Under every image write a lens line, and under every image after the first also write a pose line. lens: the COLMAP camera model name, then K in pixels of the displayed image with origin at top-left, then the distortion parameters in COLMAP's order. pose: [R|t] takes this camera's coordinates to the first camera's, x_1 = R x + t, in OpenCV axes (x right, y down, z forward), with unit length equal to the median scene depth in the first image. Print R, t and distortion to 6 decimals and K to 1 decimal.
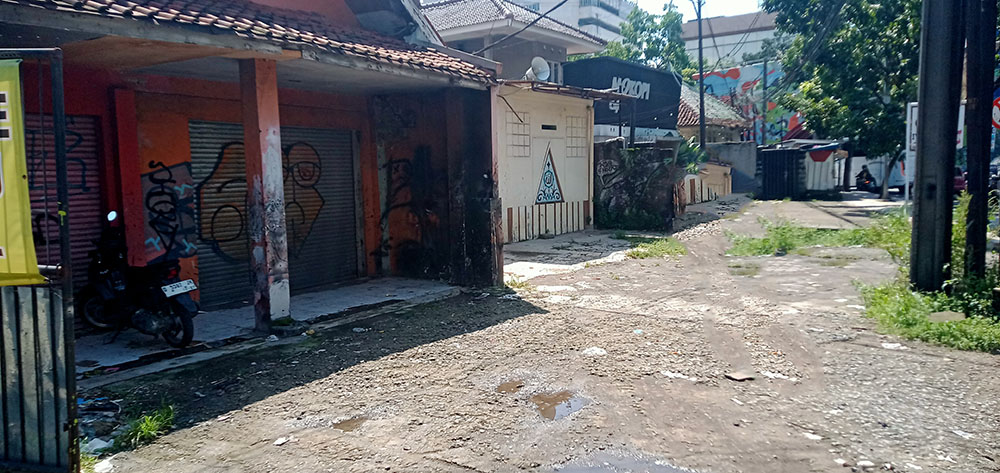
lens RADIAL K [[677.9, 0, 500.0], [0, 677.9, 236.5], [0, 0, 1]] dist [0.003664, 0.000318]
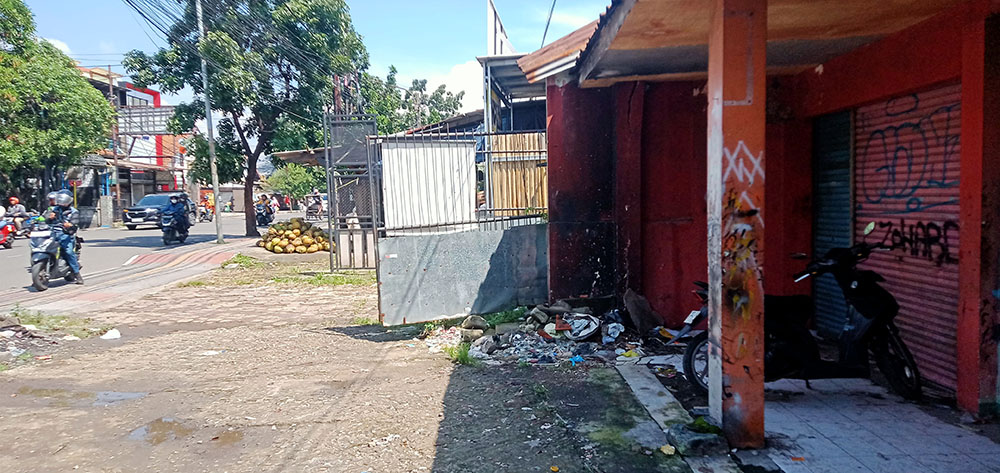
lens RADIAL K [[677.9, 0, 500.0], [0, 677.9, 236.5], [0, 0, 1]] dist [0.003664, 0.000318]
pose [[-0.809117, 0.061913, -0.584376, 0.177003], [-0.026340, 0.989614, 0.141317, -0.126959], [0.587056, 0.129734, -0.799083, 1.499601]]
